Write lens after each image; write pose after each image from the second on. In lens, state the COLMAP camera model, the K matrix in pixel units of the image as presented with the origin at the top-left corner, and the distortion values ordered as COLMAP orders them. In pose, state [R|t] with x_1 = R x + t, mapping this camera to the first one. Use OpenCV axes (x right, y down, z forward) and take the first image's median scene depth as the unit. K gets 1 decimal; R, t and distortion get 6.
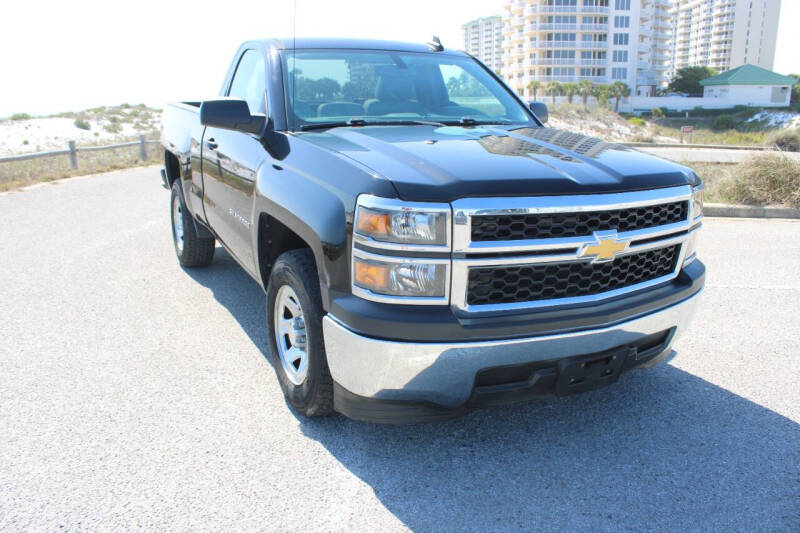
lens RADIAL K [[658.9, 0, 398.6], [0, 658.9, 264.3], [0, 0, 1]] dist [-0.163922, 0.144830]
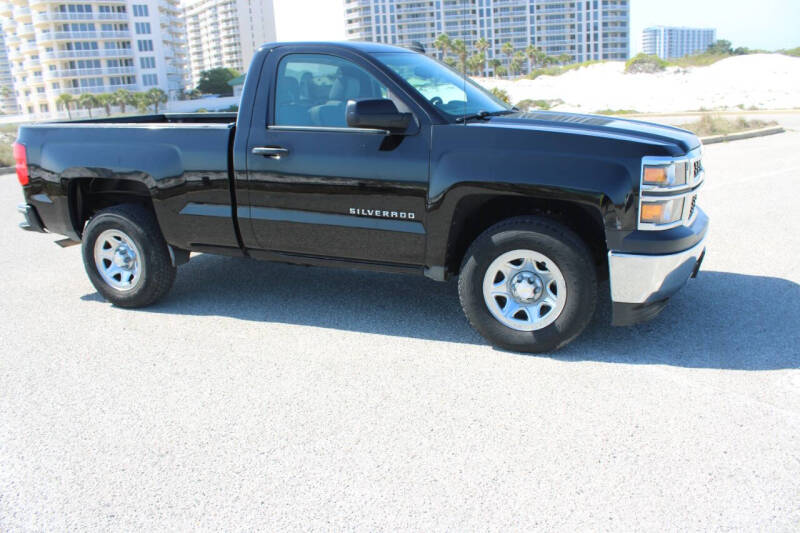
lens RADIAL K [[658.9, 0, 397.0], [0, 658.9, 262.2], [0, 0, 1]] dist [-0.163922, 0.144830]
pose [[0.766524, -0.203250, 0.609205, -0.931054], [0.210199, 0.975750, 0.061060, -0.056383], [-0.606842, 0.081250, 0.790659, 0.170046]]
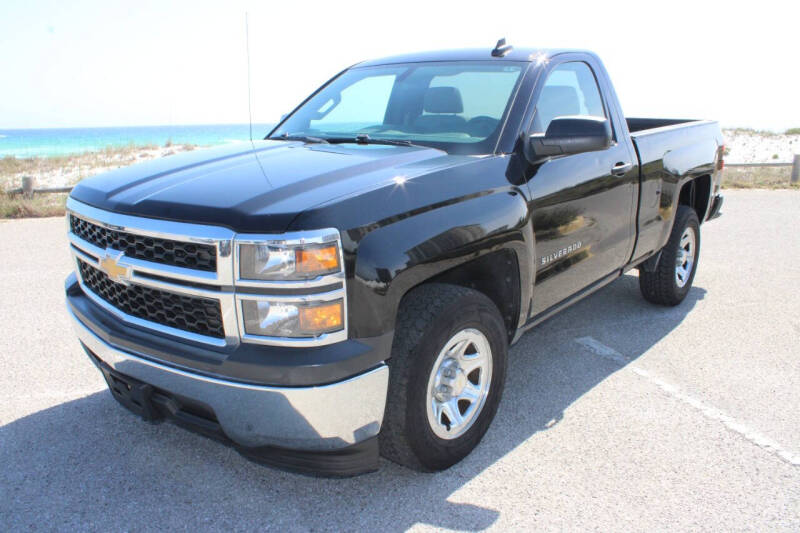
lens RADIAL K [[658.9, 0, 403.6], [0, 658.9, 266.6], [0, 0, 1]] dist [-0.163922, 0.144830]
pose [[0.375556, 0.207301, -0.903318, 1.007853], [-0.222900, 0.966258, 0.129074, -0.184750], [0.899596, 0.152875, 0.409092, 0.736477]]
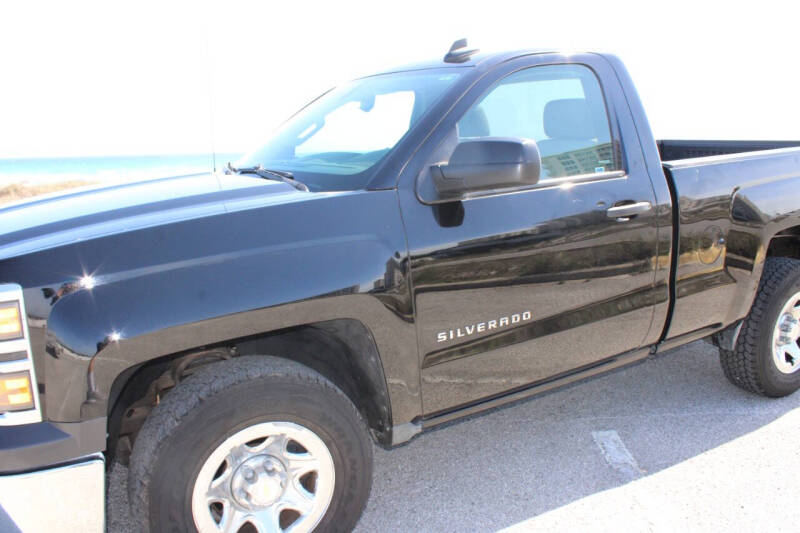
lens RADIAL K [[658.9, 0, 398.9], [0, 658.9, 262.5], [0, 0, 1]] dist [-0.163922, 0.144830]
pose [[0.034242, 0.178835, -0.983283, 0.898633], [-0.231577, 0.958503, 0.166264, -0.287775], [0.972214, 0.222012, 0.074235, 1.165284]]
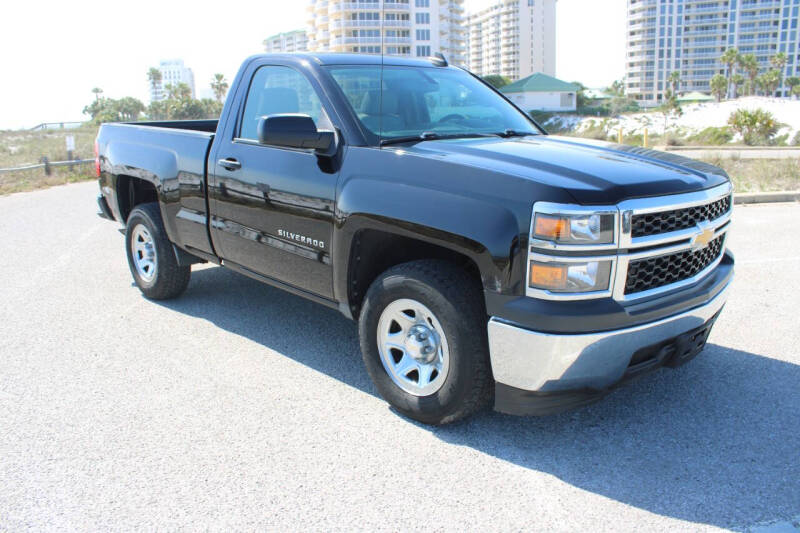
lens RADIAL K [[658.9, 0, 399.3], [0, 658.9, 261.9], [0, 0, 1]] dist [-0.163922, 0.144830]
pose [[0.957900, -0.083815, 0.274596, -0.395089], [0.090401, 0.995840, -0.011394, -0.011811], [-0.272499, 0.035738, 0.961492, 0.025741]]
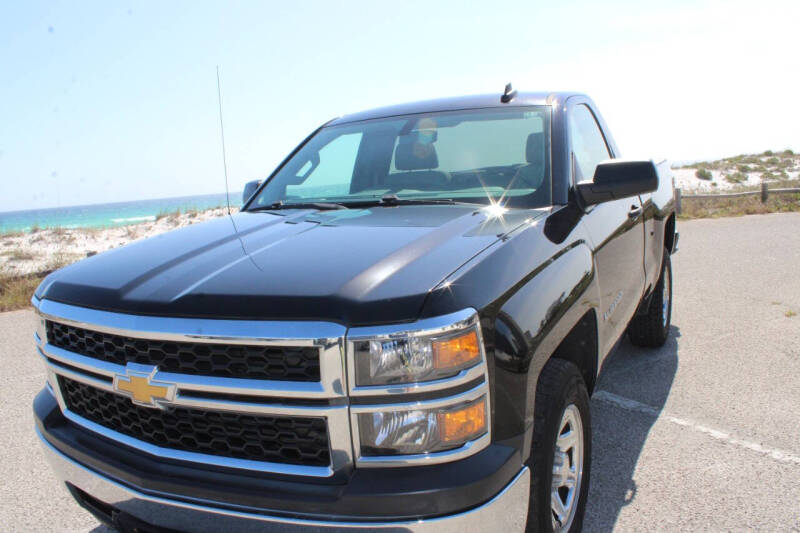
lens RADIAL K [[658.9, 0, 401.7], [0, 658.9, 266.3], [0, 0, 1]] dist [-0.163922, 0.144830]
pose [[0.554242, 0.078350, -0.828660, 0.796312], [-0.135426, 0.990783, 0.003100, -0.151069], [0.821265, 0.110504, 0.559744, 0.604239]]
